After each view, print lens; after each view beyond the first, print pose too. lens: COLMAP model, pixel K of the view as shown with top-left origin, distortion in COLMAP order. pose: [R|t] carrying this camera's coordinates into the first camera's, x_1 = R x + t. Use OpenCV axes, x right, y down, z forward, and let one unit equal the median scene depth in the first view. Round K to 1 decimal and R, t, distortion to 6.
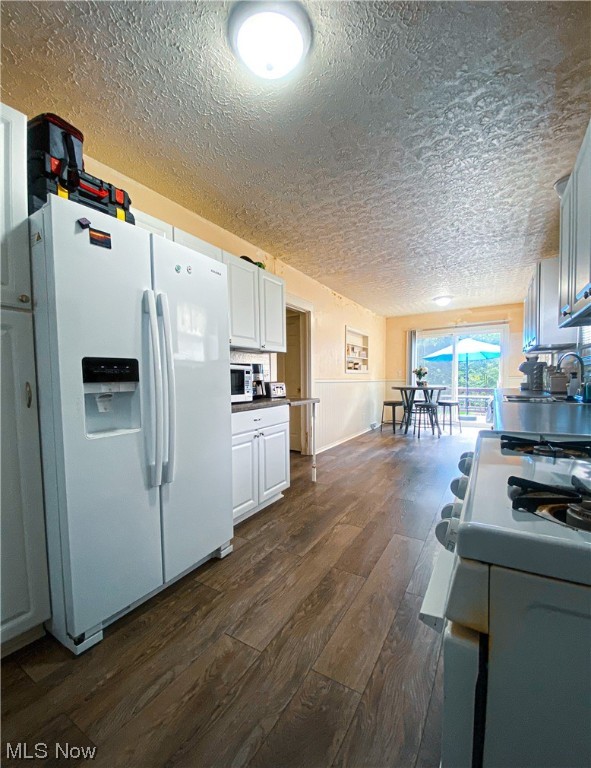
lens RADIAL K [[326.3, 0, 295.0], [0, 326.3, 390.2], [0, 0, 1]] dist [-0.010140, -0.000835]
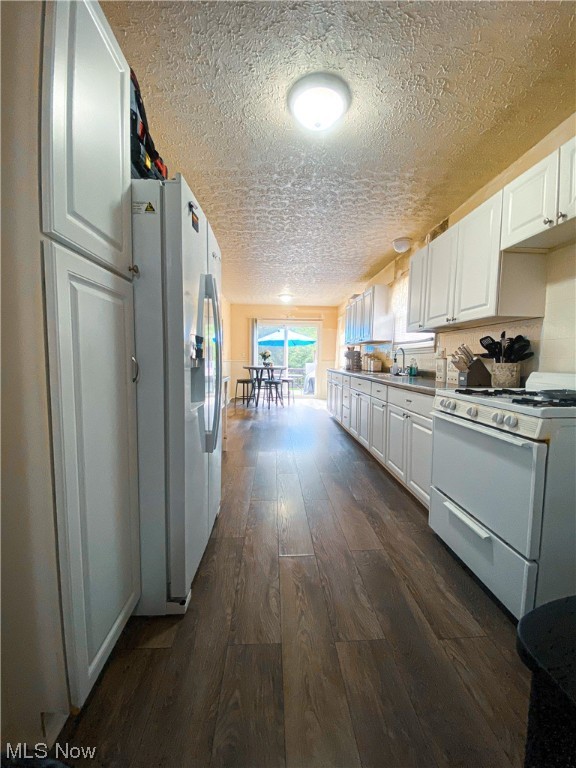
lens RADIAL K [[314.5, 0, 289.5], [0, 314.5, 382.7], [0, 0, 1]] dist [0.001371, 0.000024]
pose [[0.822001, -0.015631, 0.569272, -0.221083], [-0.006838, 0.999280, 0.037313, 0.004073], [-0.569445, -0.034564, 0.821302, -0.005476]]
